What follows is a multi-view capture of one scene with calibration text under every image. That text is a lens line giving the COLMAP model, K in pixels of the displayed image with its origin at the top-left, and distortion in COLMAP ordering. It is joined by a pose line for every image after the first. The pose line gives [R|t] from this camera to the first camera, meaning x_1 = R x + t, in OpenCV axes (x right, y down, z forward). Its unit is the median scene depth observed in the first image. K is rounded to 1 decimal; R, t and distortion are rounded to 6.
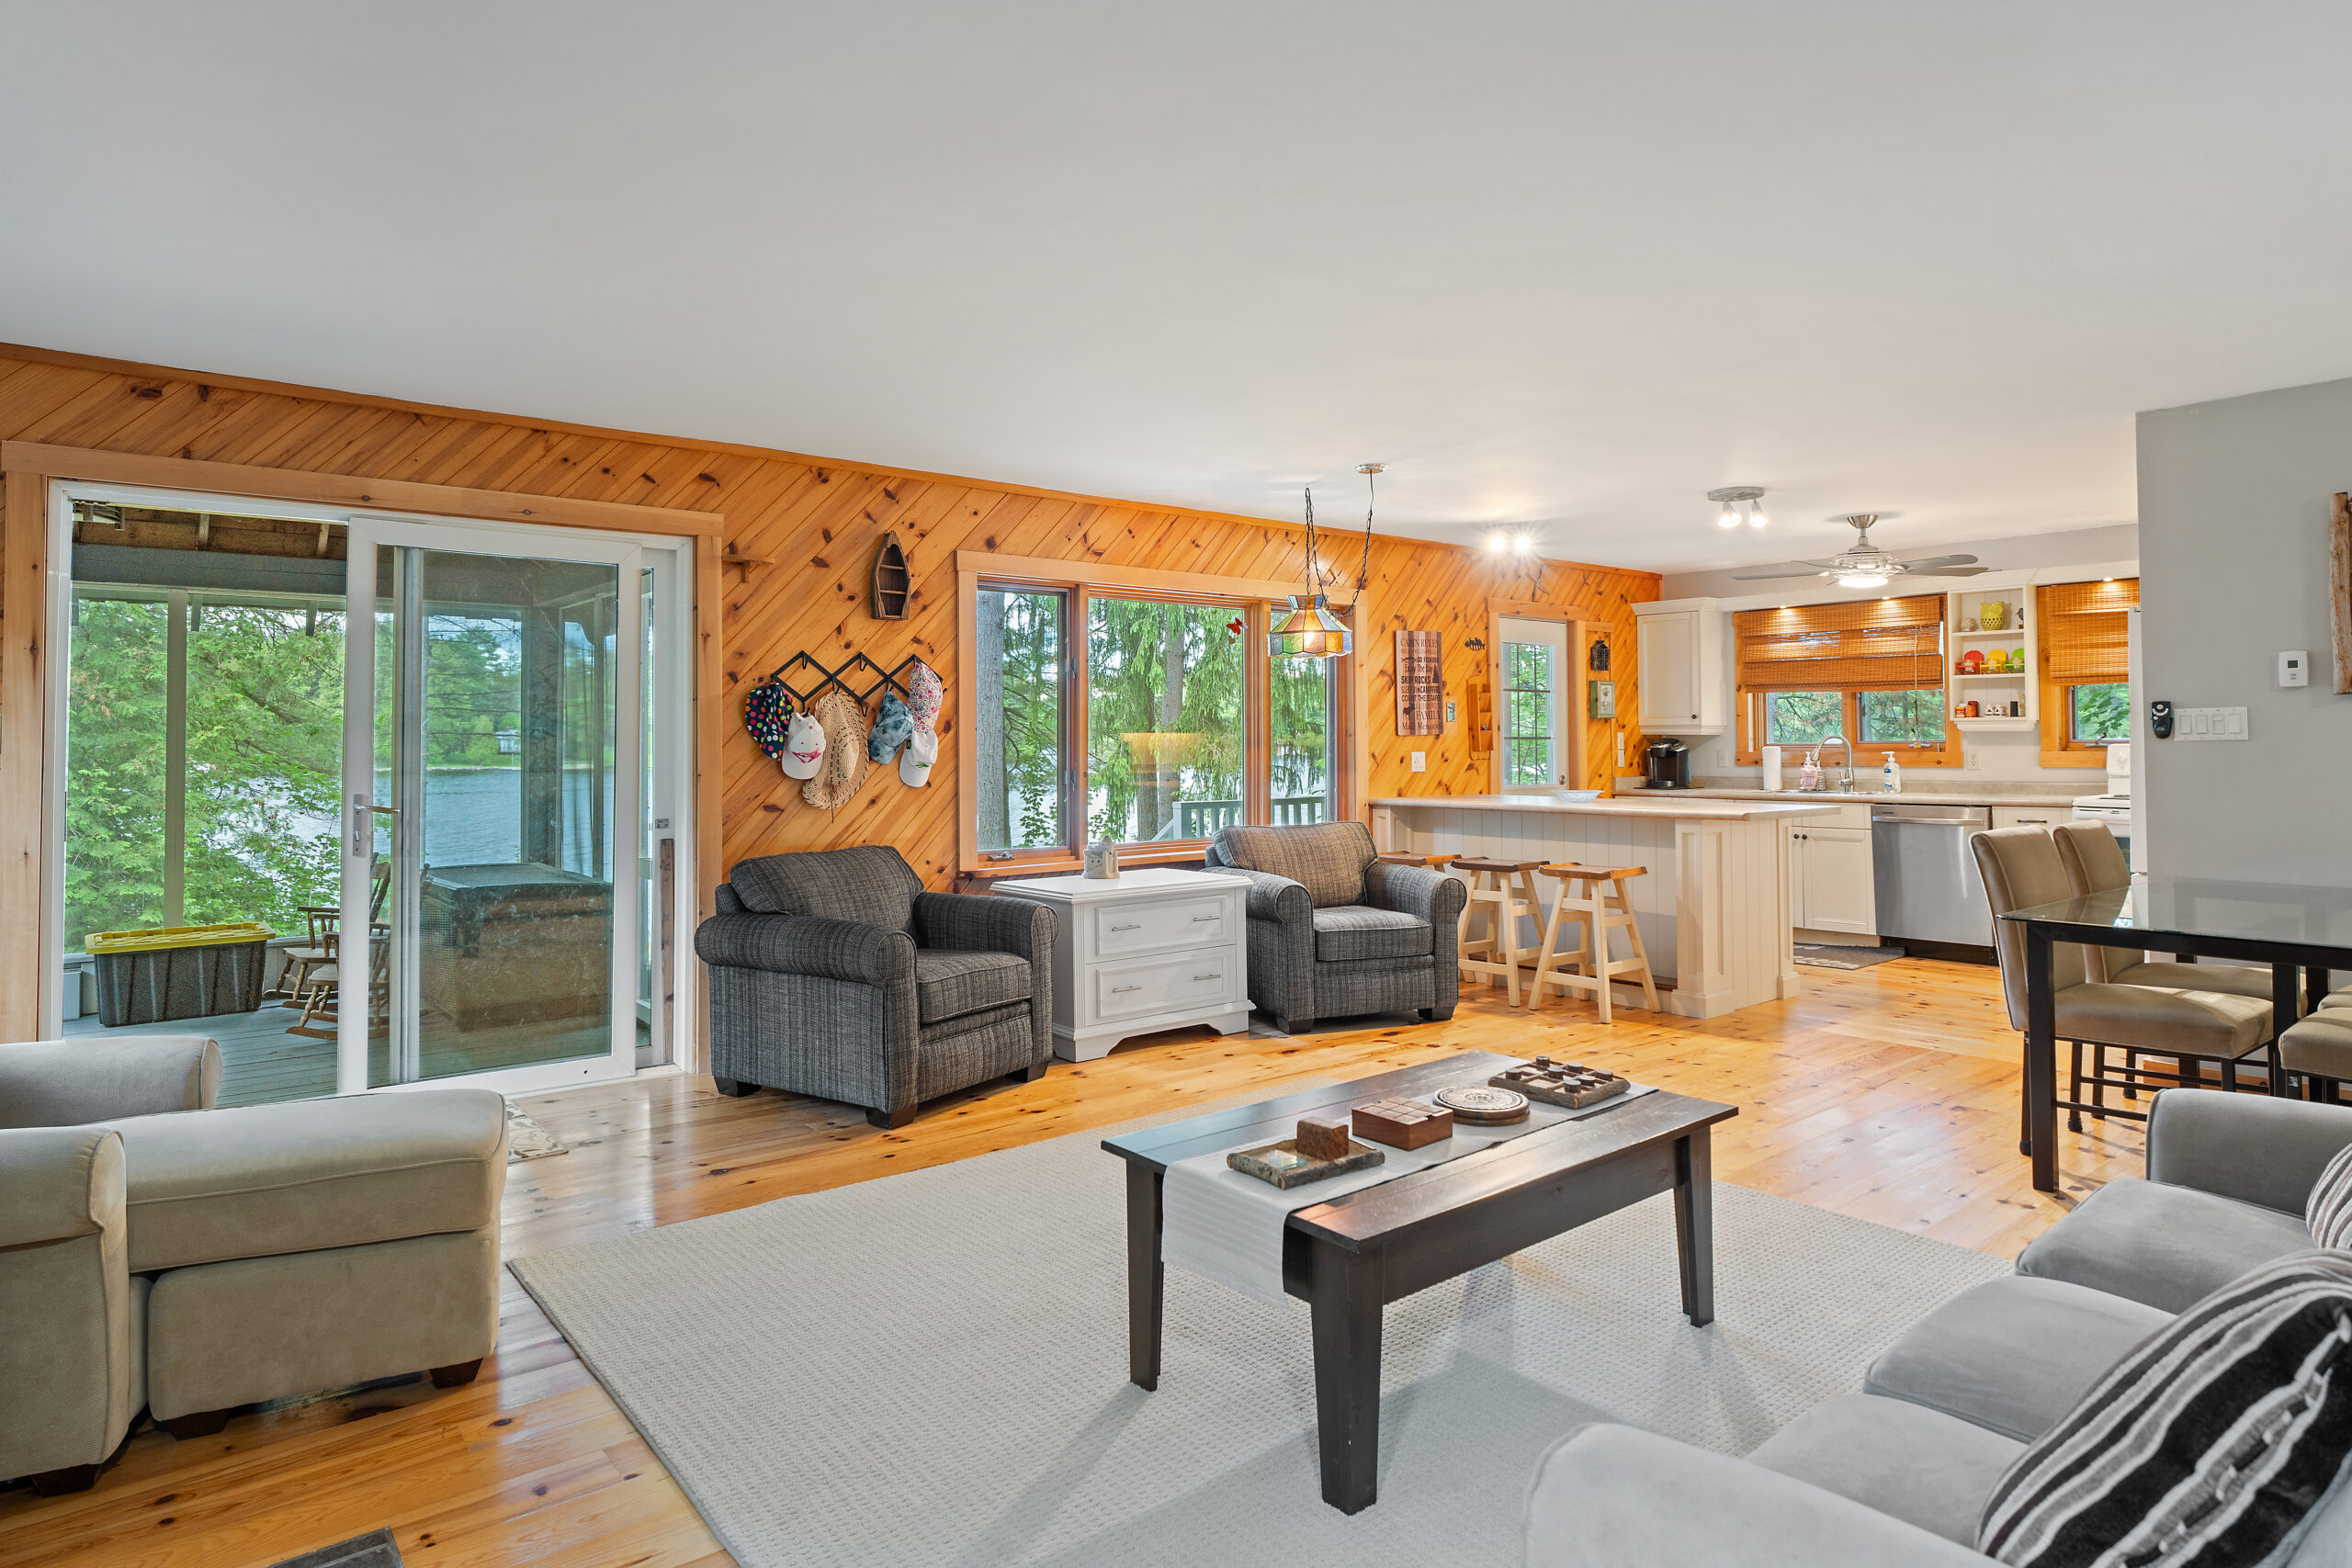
lens RADIAL K [[1309.8, 0, 1175.8], [0, 1309.8, 705.7], [0, 0, 1]] dist [-0.004744, 0.000937]
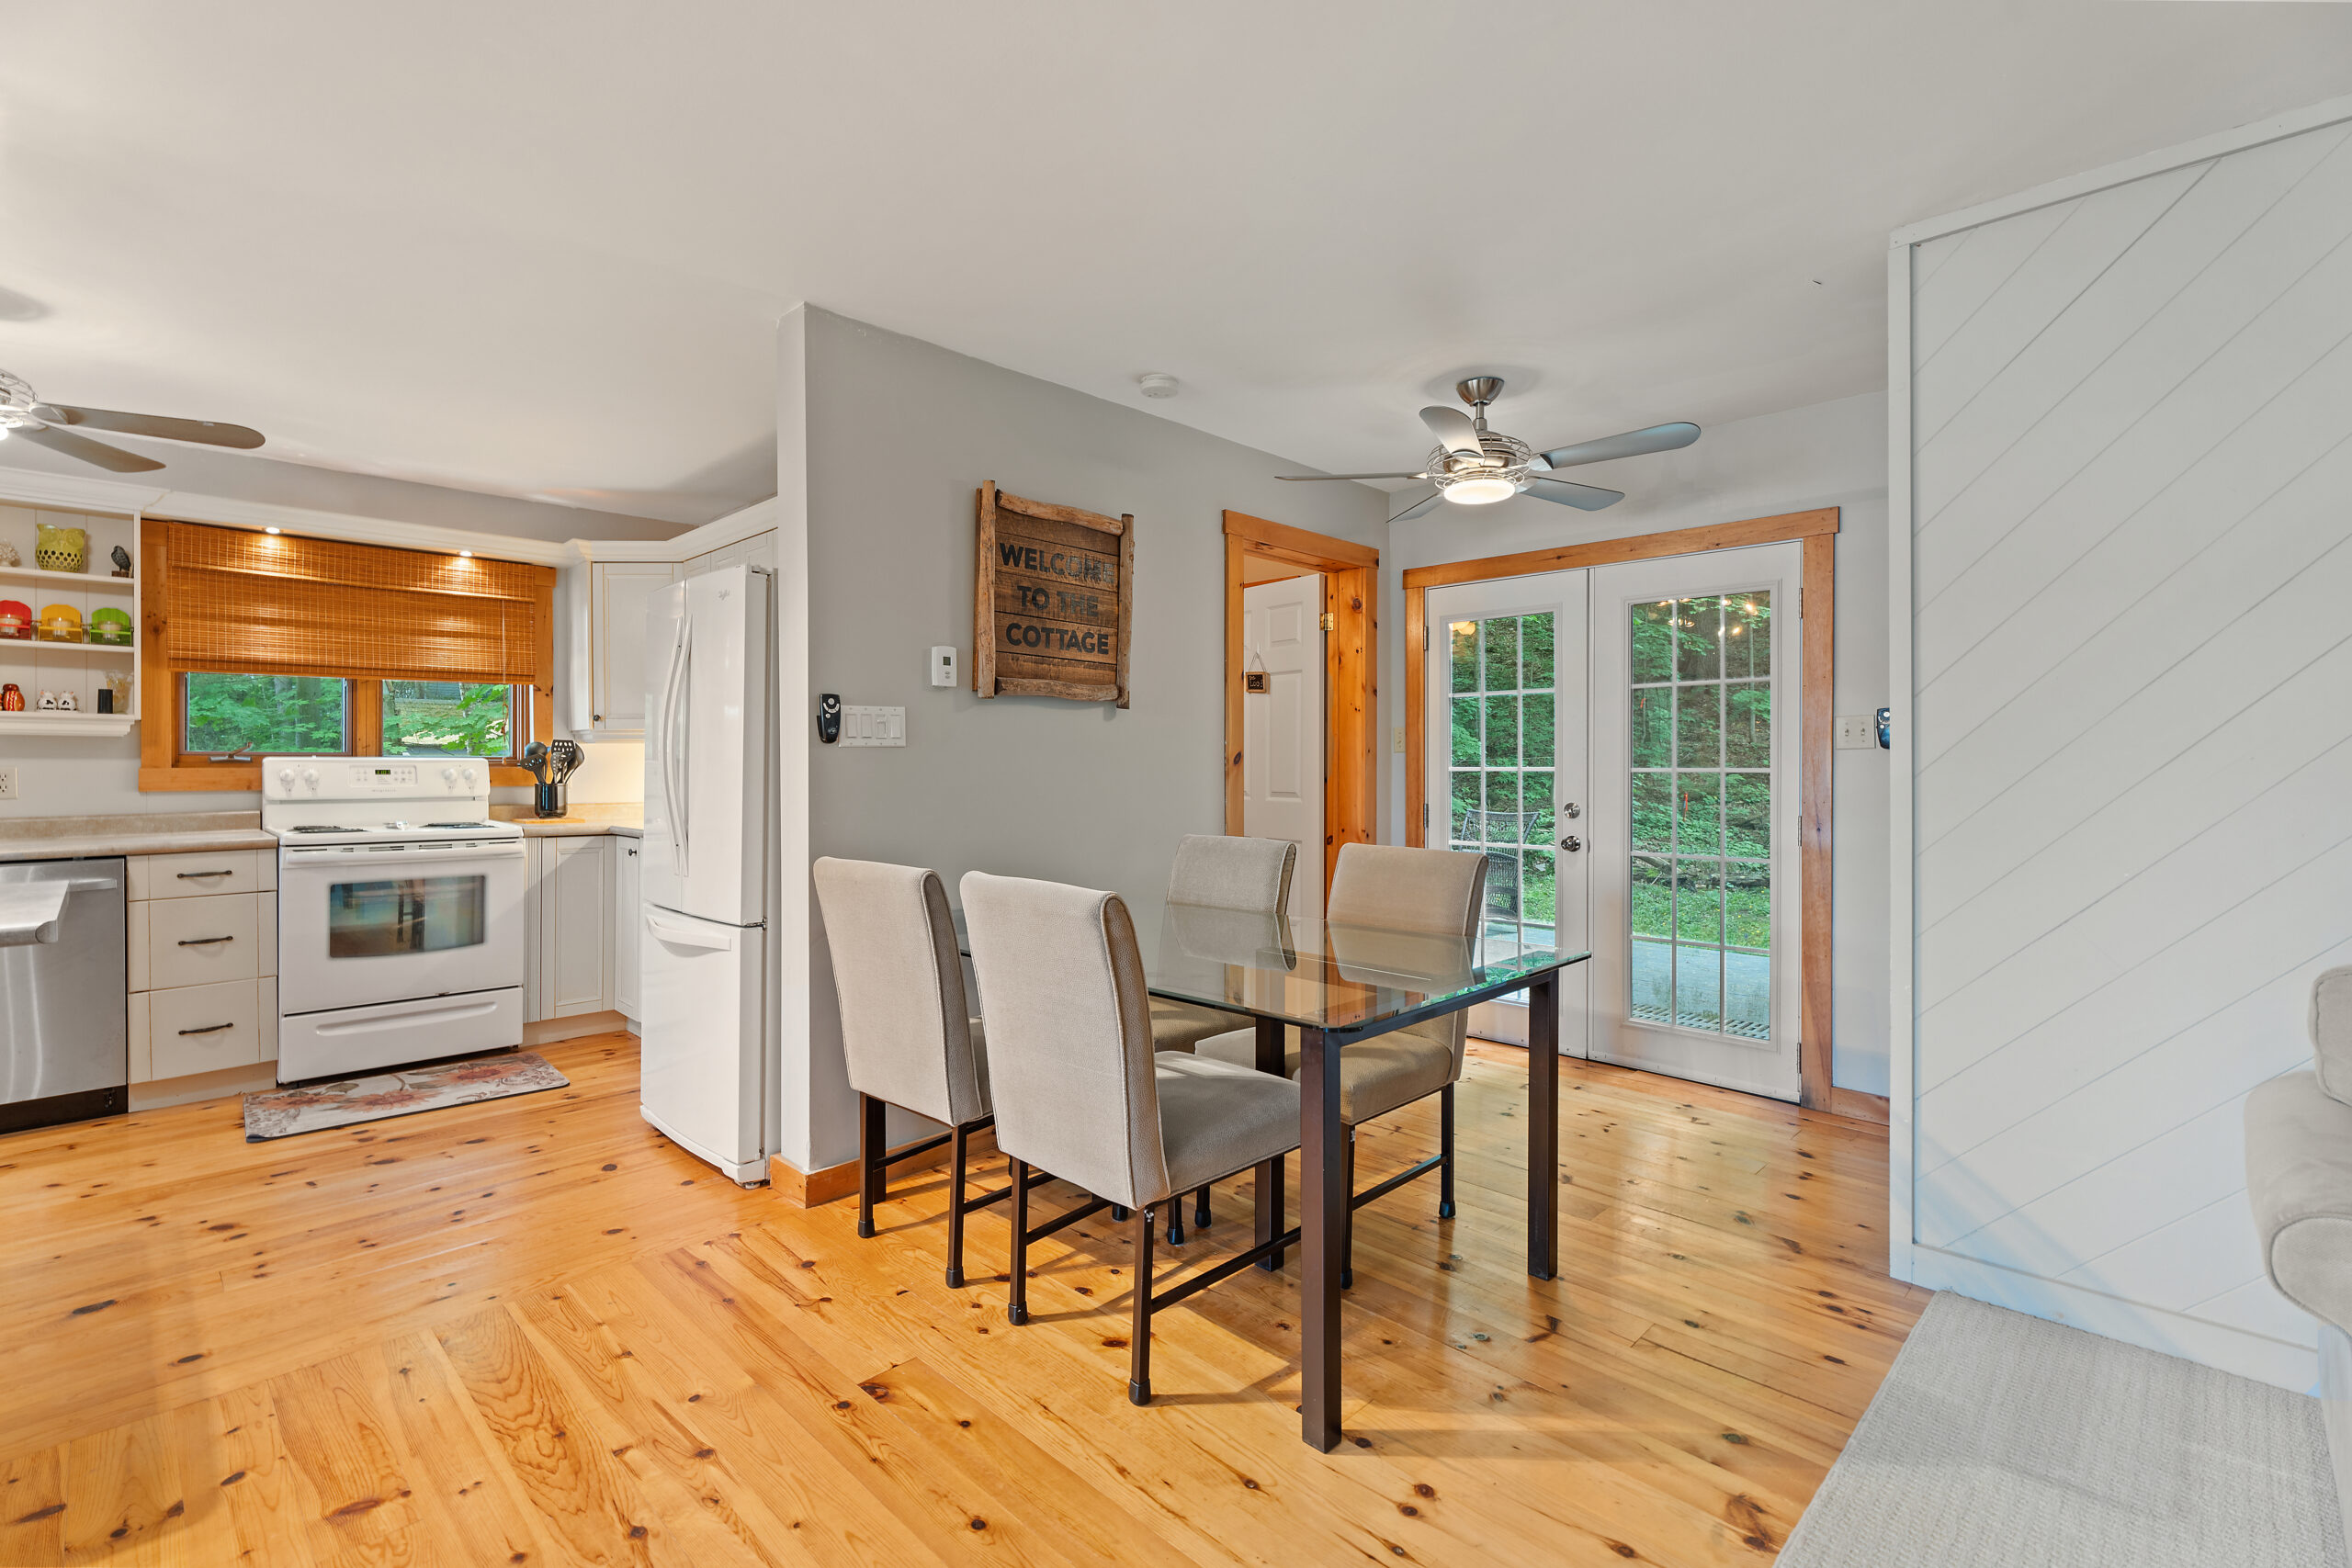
lens RADIAL K [[1045.6, 0, 1163.2], [0, 1045.6, 773.7], [0, 0, 1]] dist [0.001400, 0.000065]
pose [[-0.102805, -0.004327, 0.994692, 0.079709], [-0.028054, 0.999605, 0.001449, 0.022985], [-0.994306, -0.027756, -0.102886, 0.542999]]
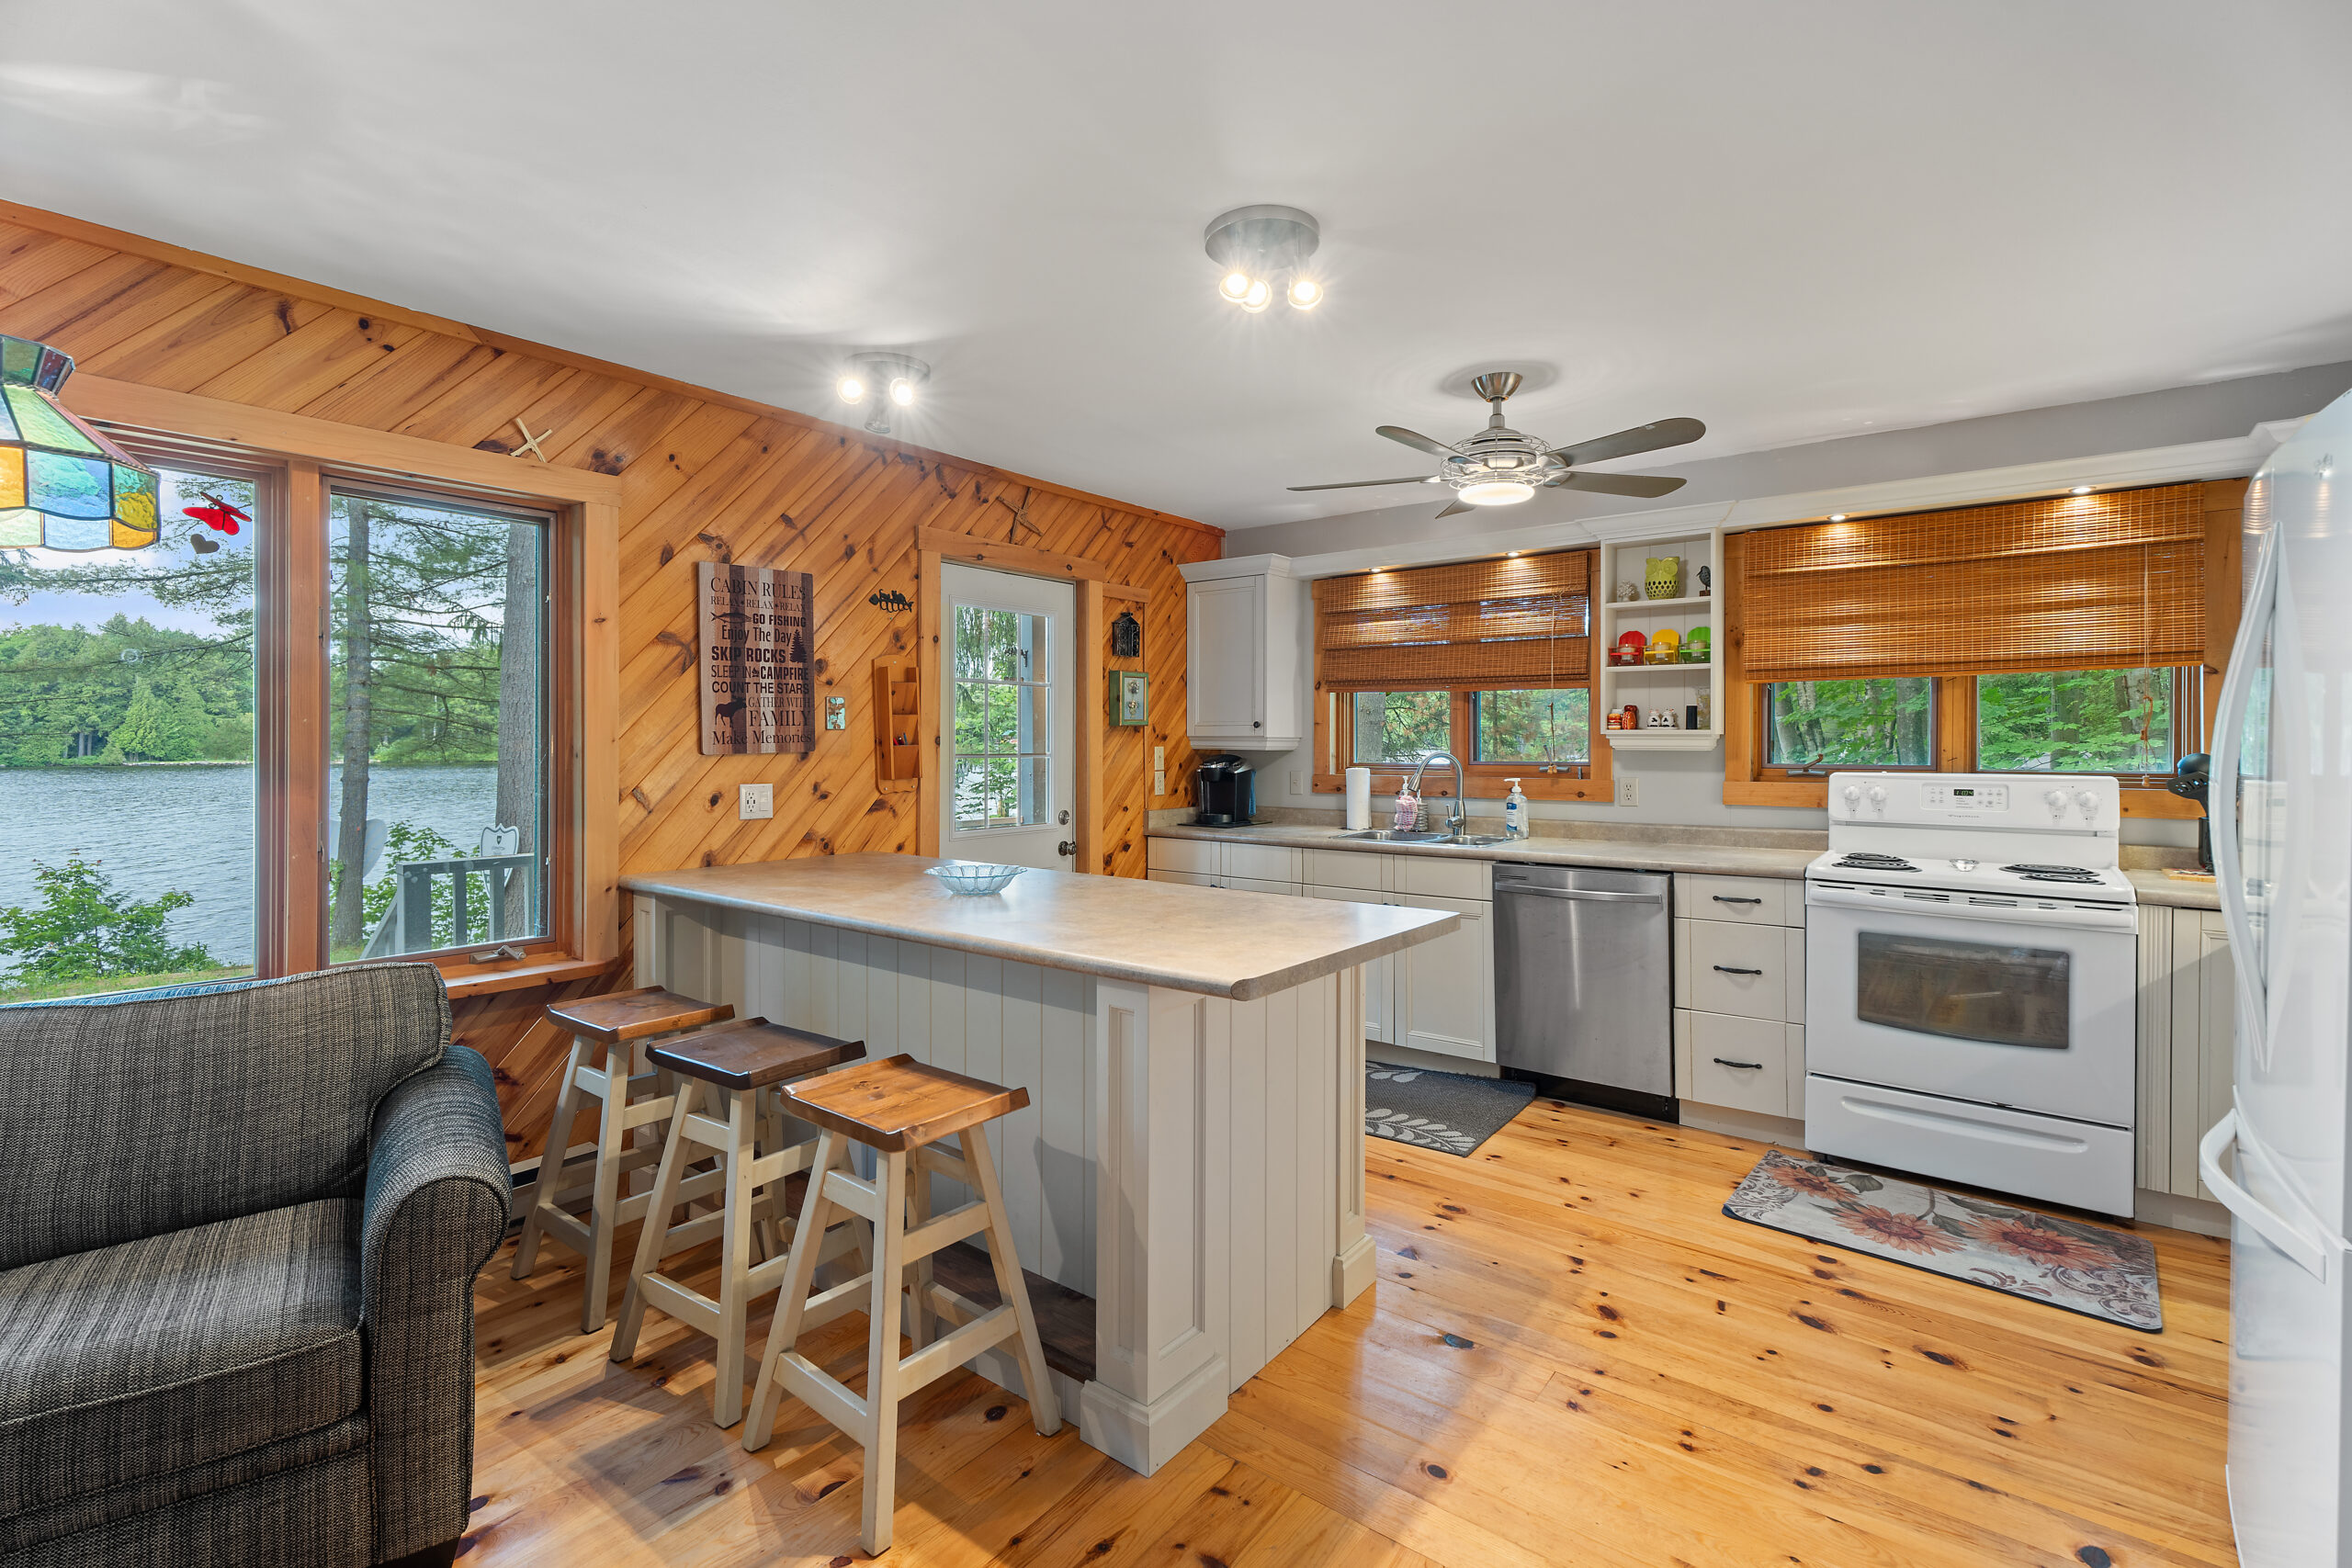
lens RADIAL K [[1059.0, 0, 1165.1], [0, 1059.0, 742.9], [0, 0, 1]] dist [0.007313, -0.001005]
pose [[0.975748, 0.004205, 0.218855, 0.263722], [-0.010369, 0.999581, 0.027022, 0.003838], [-0.218650, -0.028635, 0.975383, 0.536409]]
